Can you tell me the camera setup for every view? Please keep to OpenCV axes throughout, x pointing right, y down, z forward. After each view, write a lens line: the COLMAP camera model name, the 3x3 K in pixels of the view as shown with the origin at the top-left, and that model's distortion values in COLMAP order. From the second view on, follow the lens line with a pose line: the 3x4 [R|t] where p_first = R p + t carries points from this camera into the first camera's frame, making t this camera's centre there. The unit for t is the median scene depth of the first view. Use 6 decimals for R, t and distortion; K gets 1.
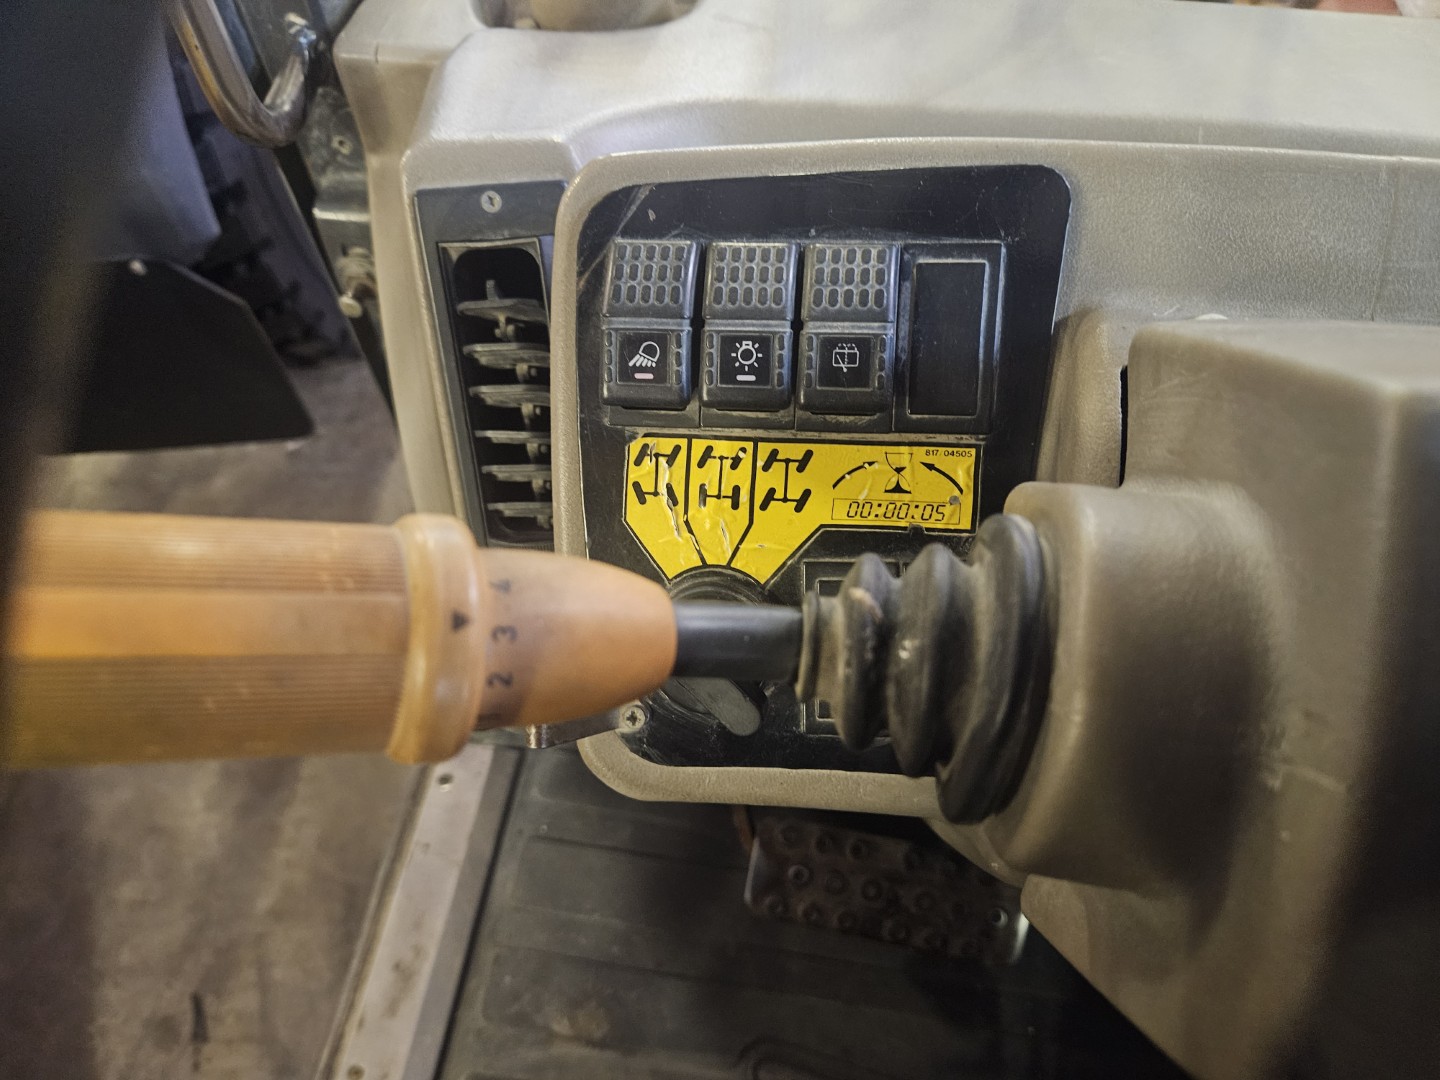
lens RADIAL K [[977.9, 0, 702.0], [0, 977.9, 539.1], [0, 0, 1]] dist [0.065689, -0.072035]
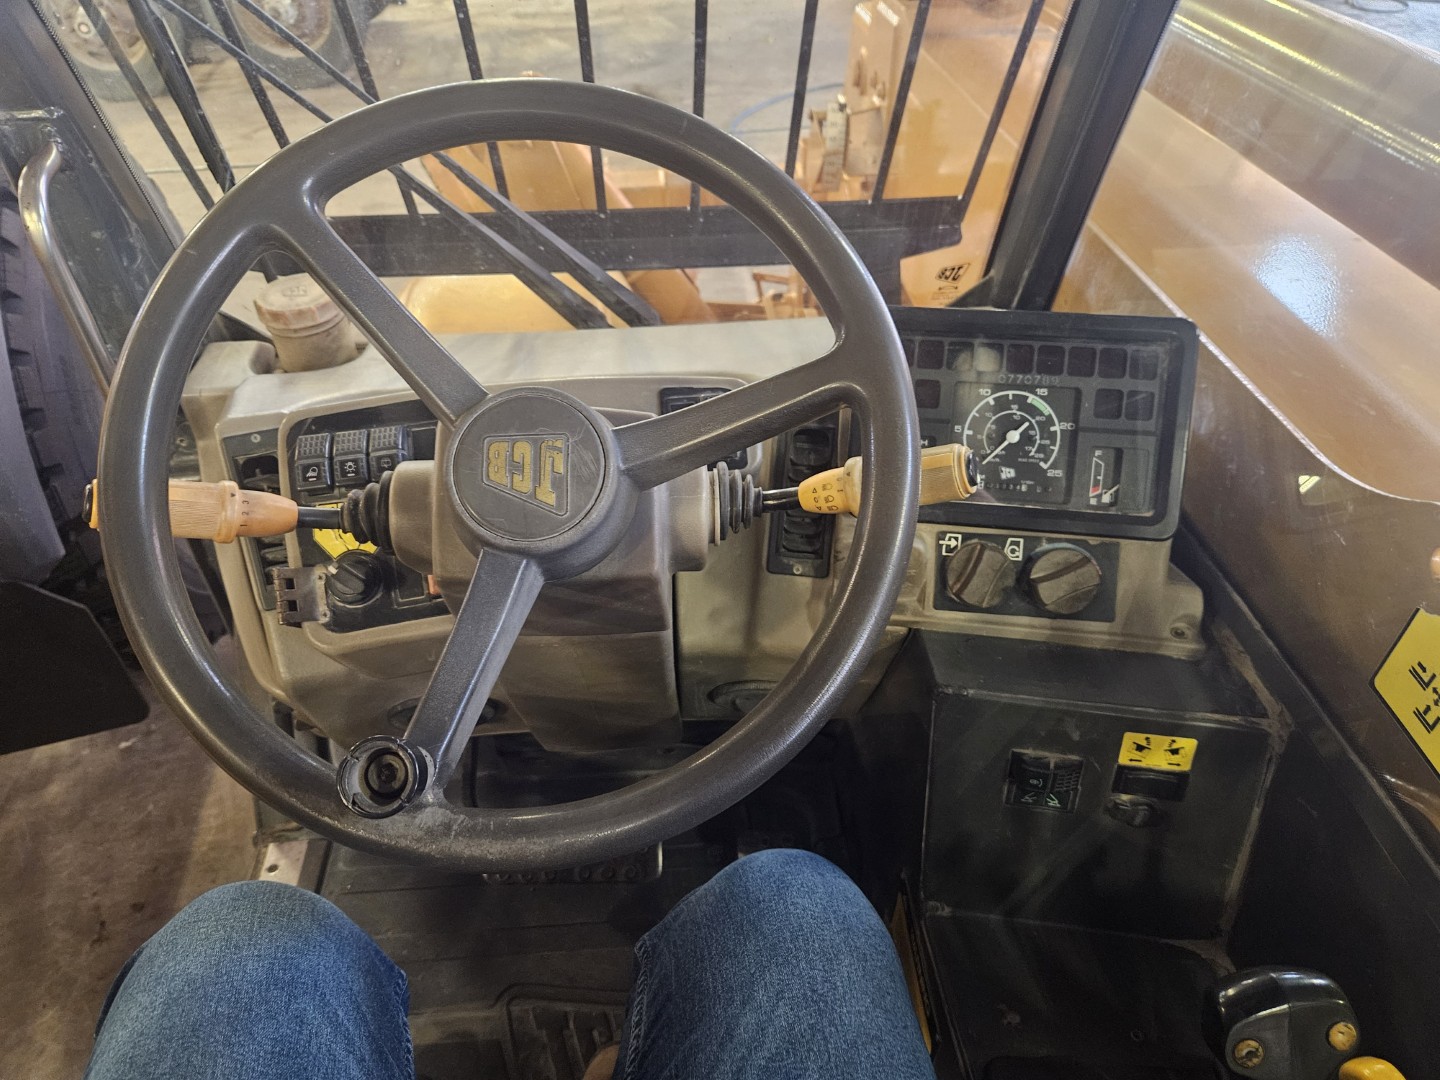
lens RADIAL K [[977.9, 0, 702.0], [0, 977.9, 539.1], [0, 0, 1]] dist [0.065689, -0.072035]
pose [[0.975666, -0.141808, 0.167231, 0.487309], [0.183298, 0.946055, -0.267174, 0.872790], [-0.120323, 0.291326, 0.949027, -1.600910]]
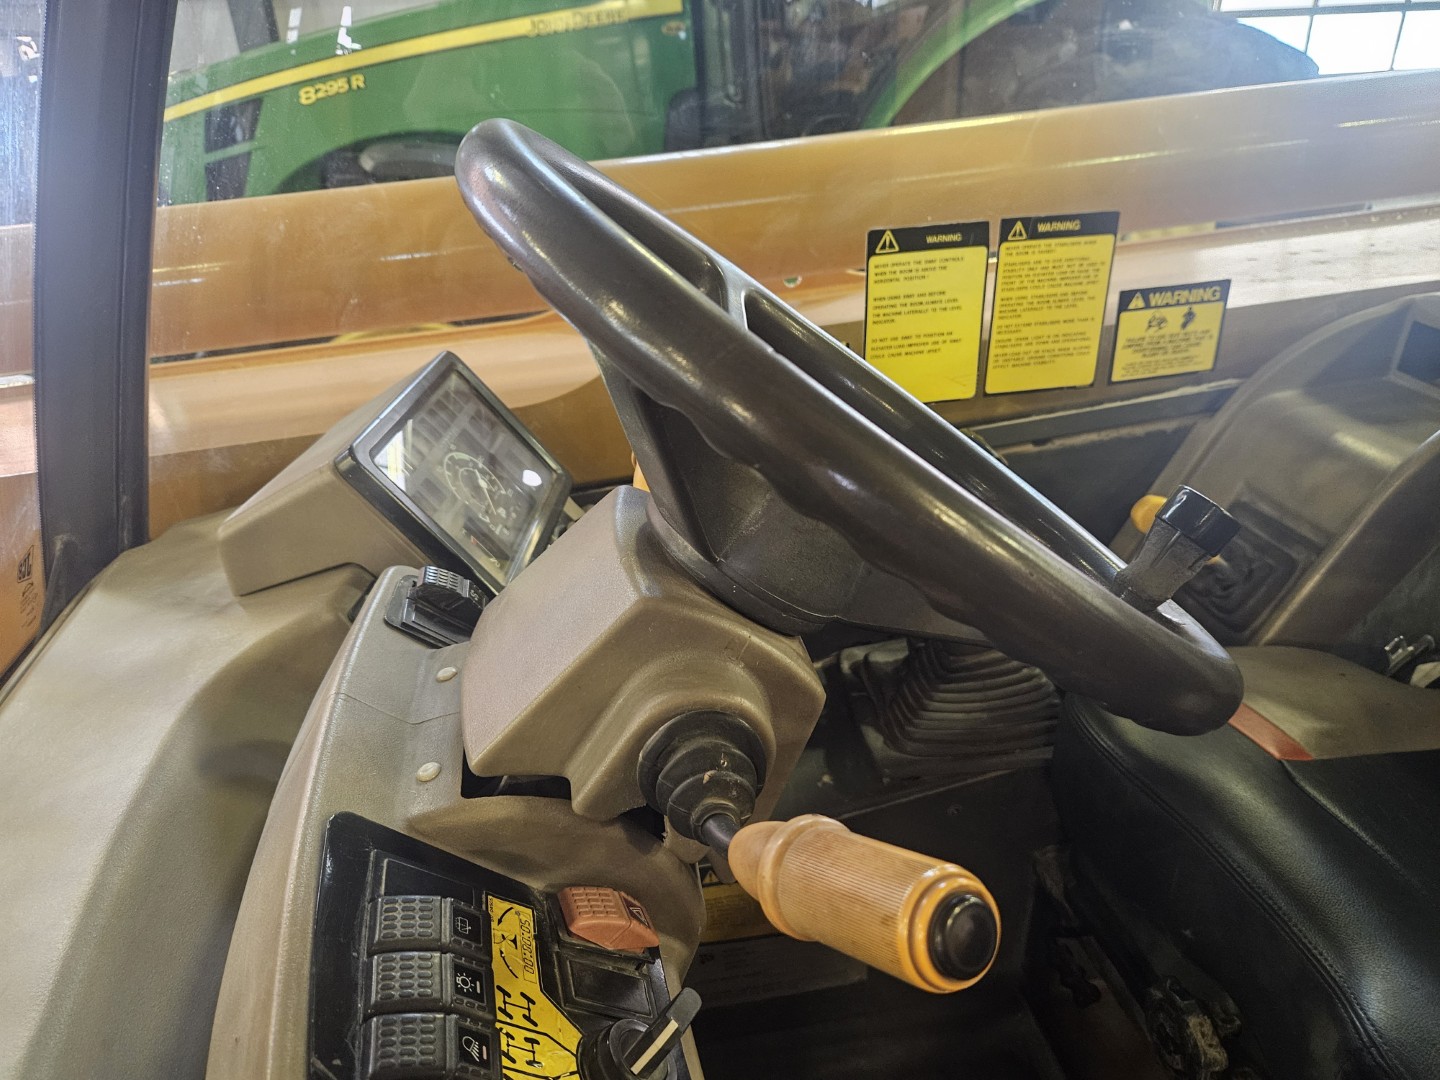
lens RADIAL K [[977.9, 0, 702.0], [0, 977.9, 539.1], [0, 0, 1]] dist [0.065689, -0.072035]
pose [[-0.323521, -0.389213, 0.862466, -0.941793], [0.823030, 0.333968, 0.459442, -0.702946], [-0.466857, 0.858475, 0.212288, 0.014487]]
